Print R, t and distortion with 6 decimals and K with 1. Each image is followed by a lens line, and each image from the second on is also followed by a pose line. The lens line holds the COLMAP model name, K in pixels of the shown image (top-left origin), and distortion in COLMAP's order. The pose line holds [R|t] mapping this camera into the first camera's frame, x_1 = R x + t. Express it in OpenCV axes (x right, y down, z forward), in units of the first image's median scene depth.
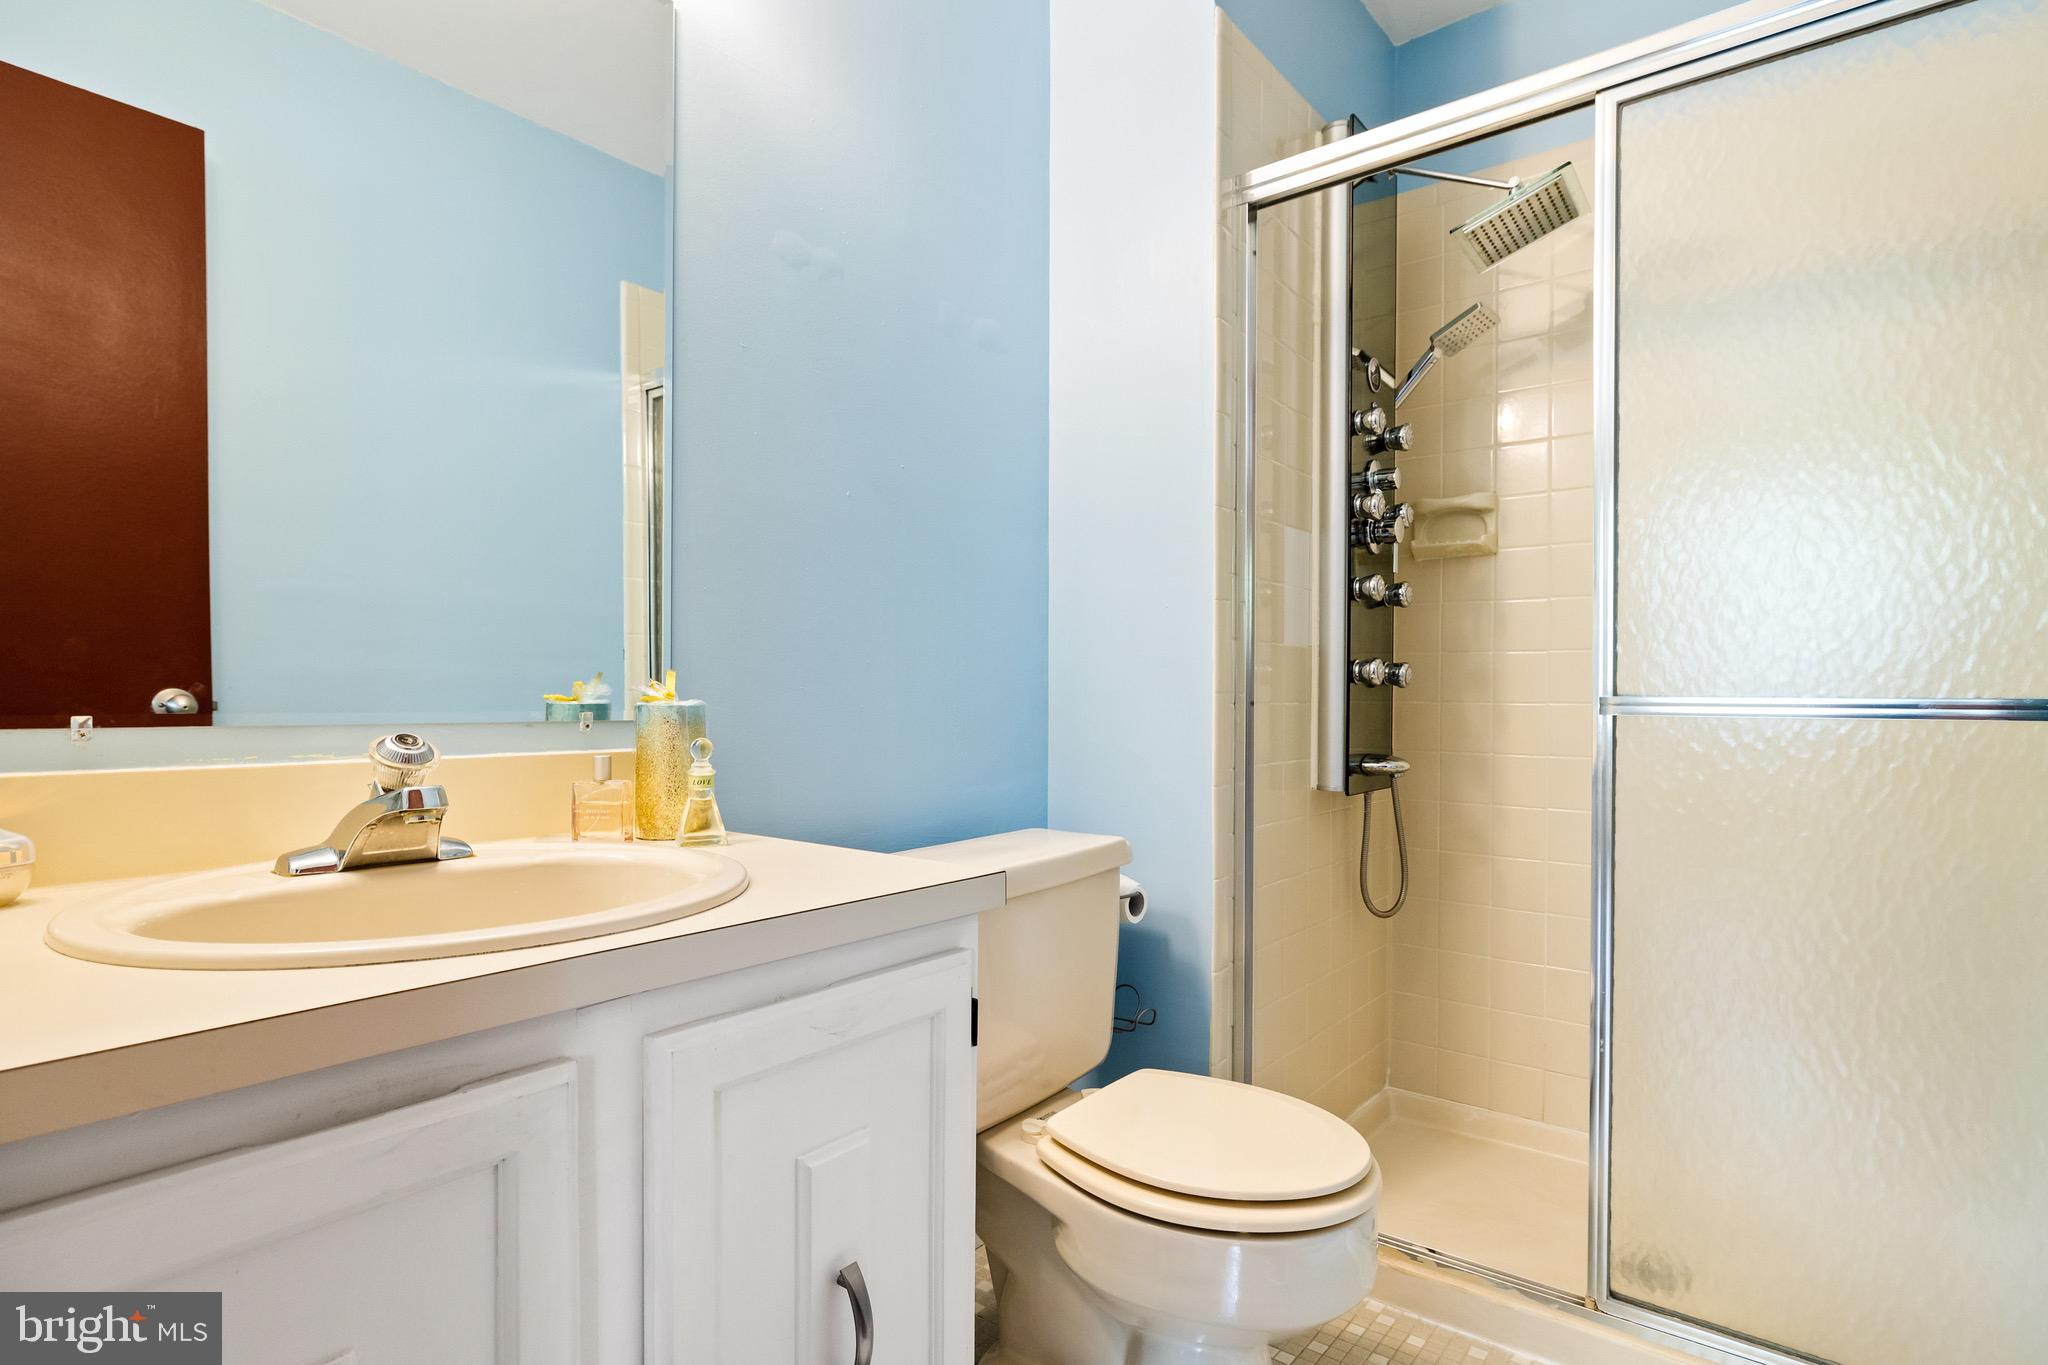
lens RADIAL K [[1053.7, 0, 1024.4], [0, 1053.7, 689.6], [0, 0, 1]] dist [0.000539, 0.000067]
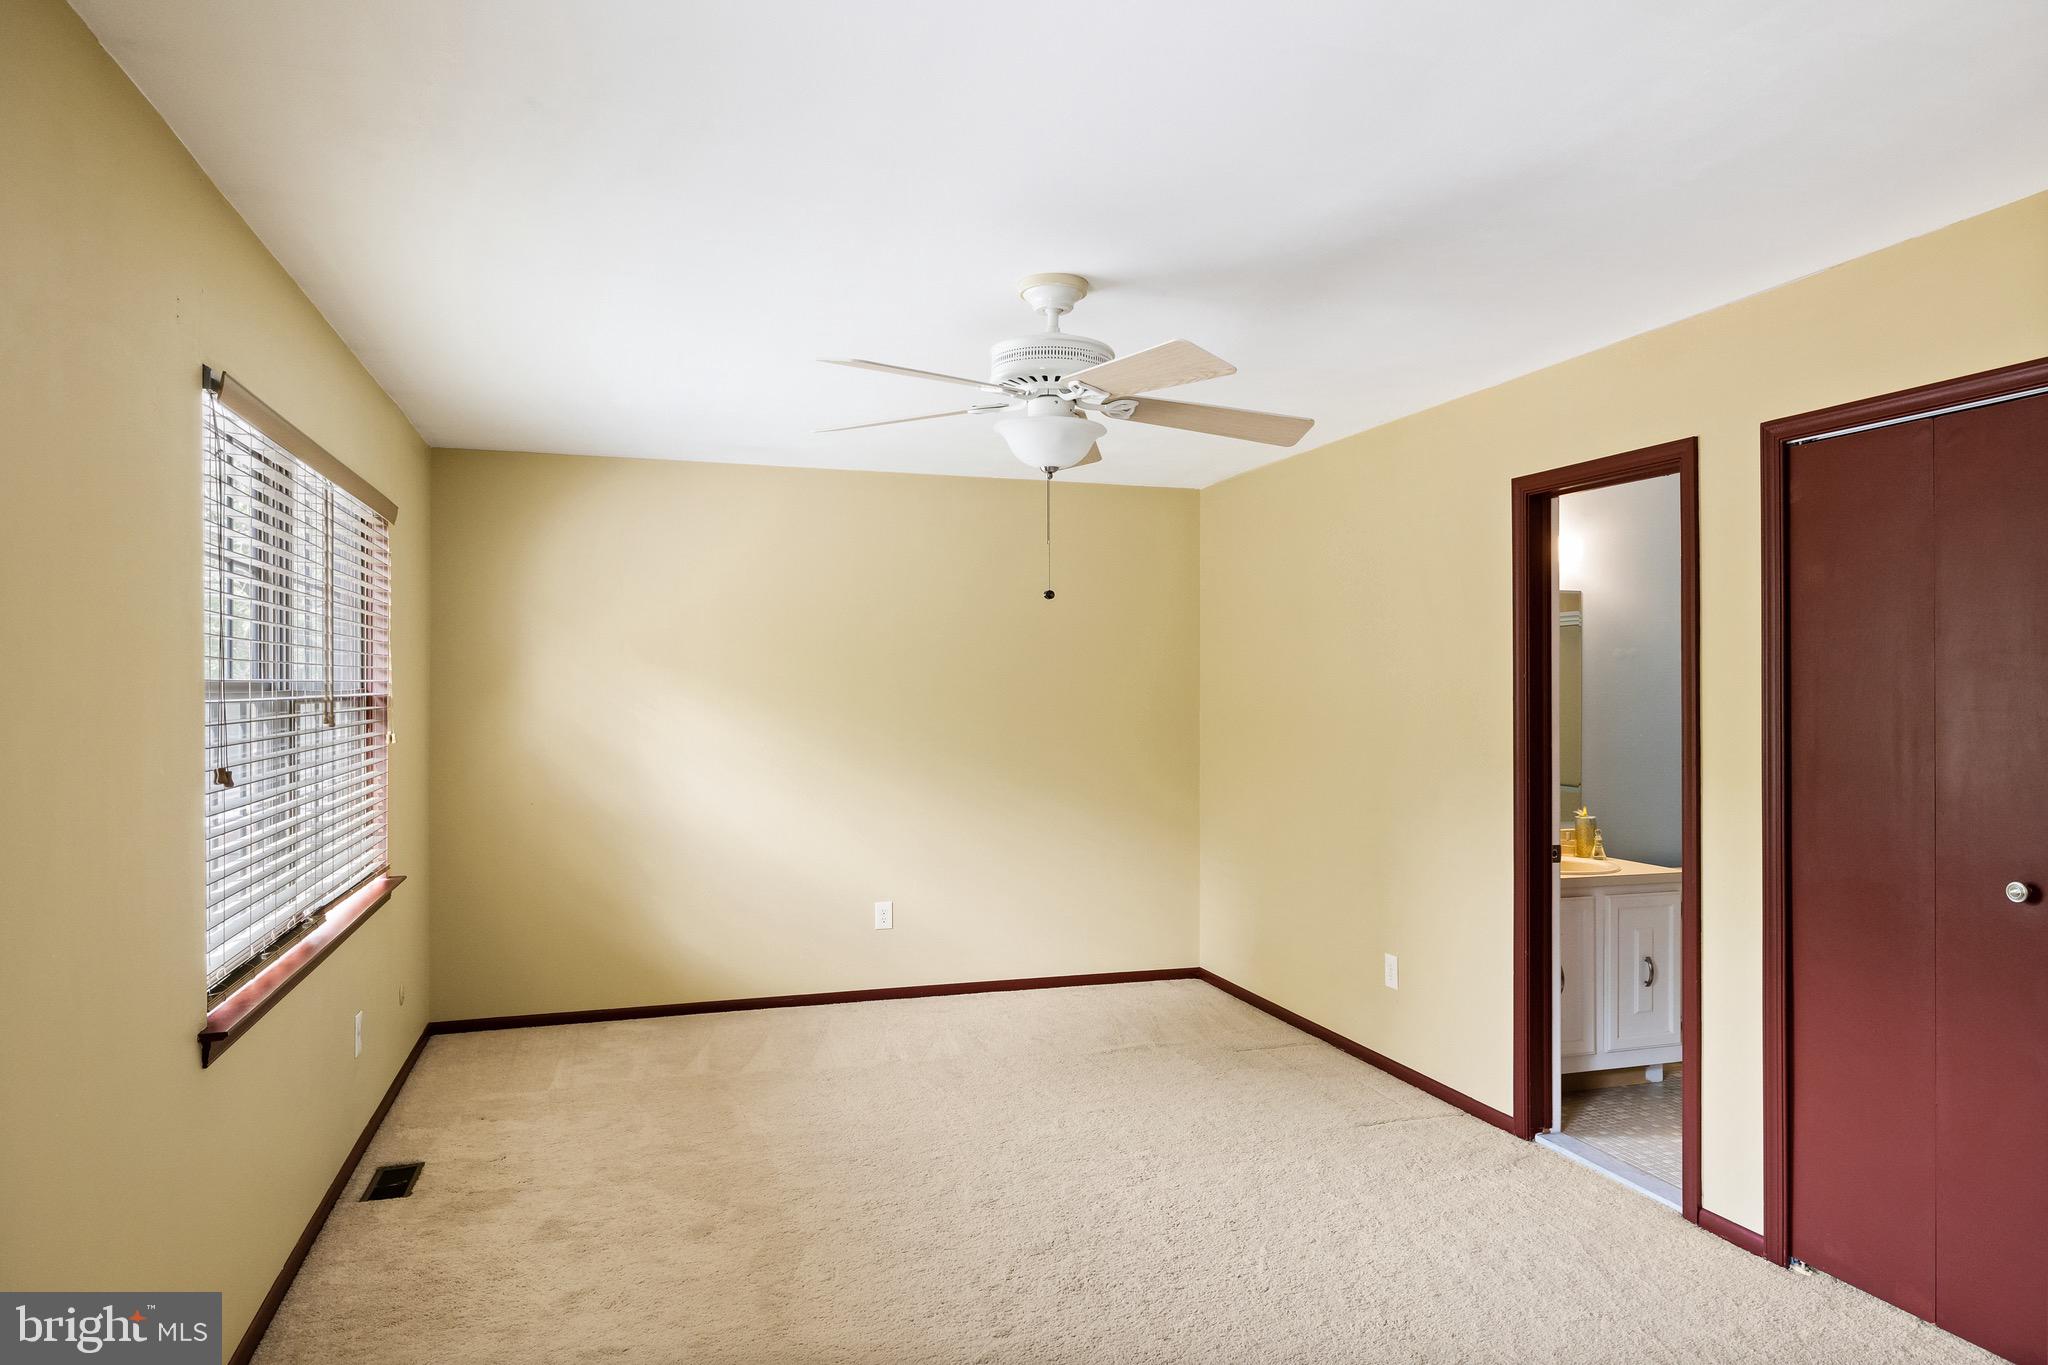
lens RADIAL K [[1258.1, 0, 1031.6], [0, 1258.1, 688.7], [0, 0, 1]] dist [-0.003430, -0.000237]
pose [[0.830443, -0.002980, -0.557095, 0.452214], [0.000765, 0.999991, -0.004209, -0.399524], [0.557103, 0.003069, 0.830438, -3.476247]]
